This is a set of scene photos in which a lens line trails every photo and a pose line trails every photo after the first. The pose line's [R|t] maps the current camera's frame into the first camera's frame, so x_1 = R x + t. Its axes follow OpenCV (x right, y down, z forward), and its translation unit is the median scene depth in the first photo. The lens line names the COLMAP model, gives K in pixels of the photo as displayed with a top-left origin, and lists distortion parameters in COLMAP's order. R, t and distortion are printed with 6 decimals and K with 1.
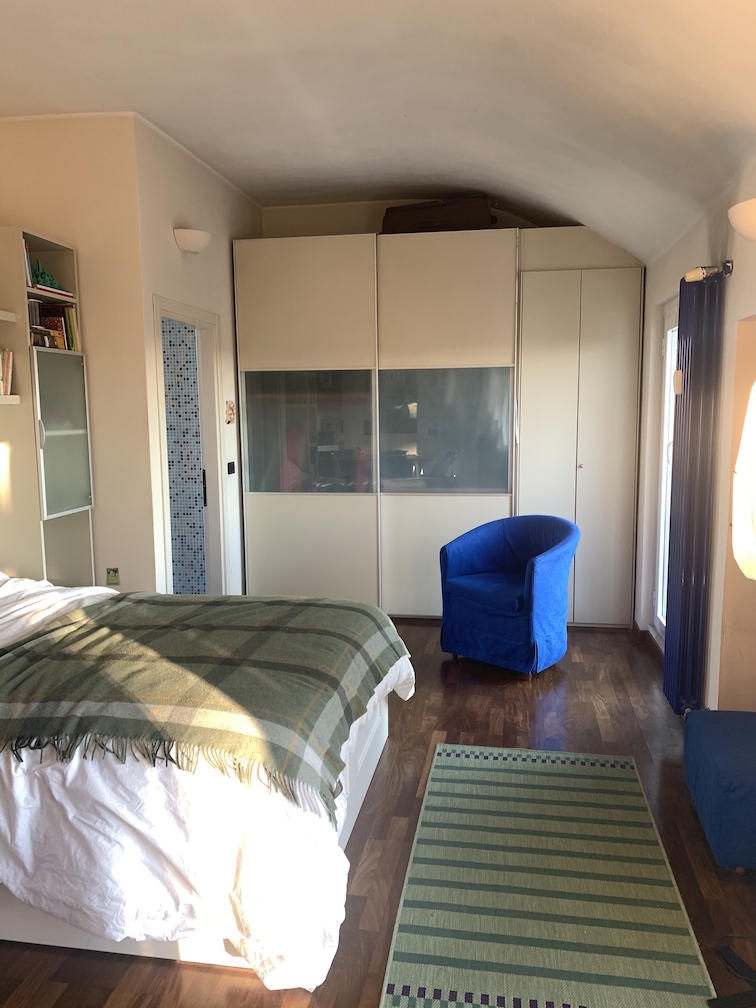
lens RADIAL K [[776.0, 0, 384.8], [0, 776.0, 510.1], [0, 0, 1]] dist [0.028814, -0.024568]
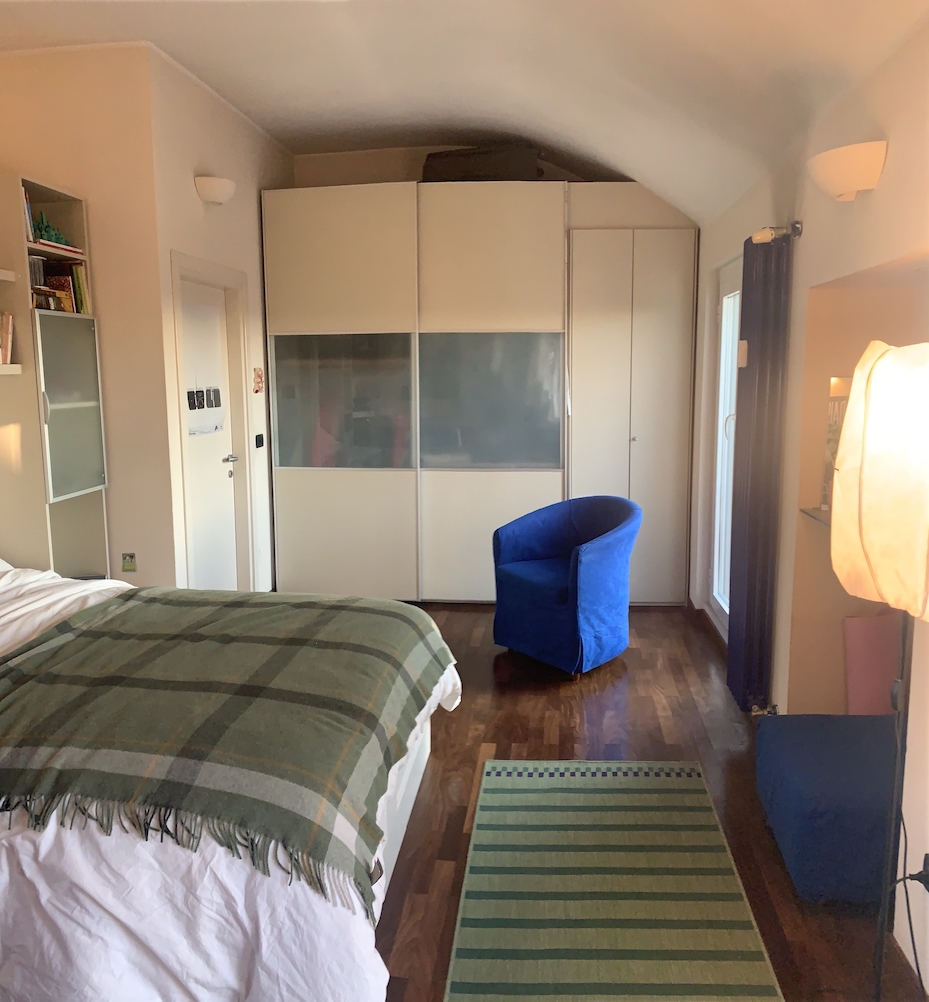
lens RADIAL K [[774.3, 0, 389.4], [0, 774.3, 490.5], [0, 0, 1]] dist [0.009928, -0.003400]
pose [[0.999204, 0.006896, -0.039294, -0.011720], [-0.005910, 0.999666, 0.025166, -0.030271], [0.039454, -0.024913, 0.998911, 0.138184]]
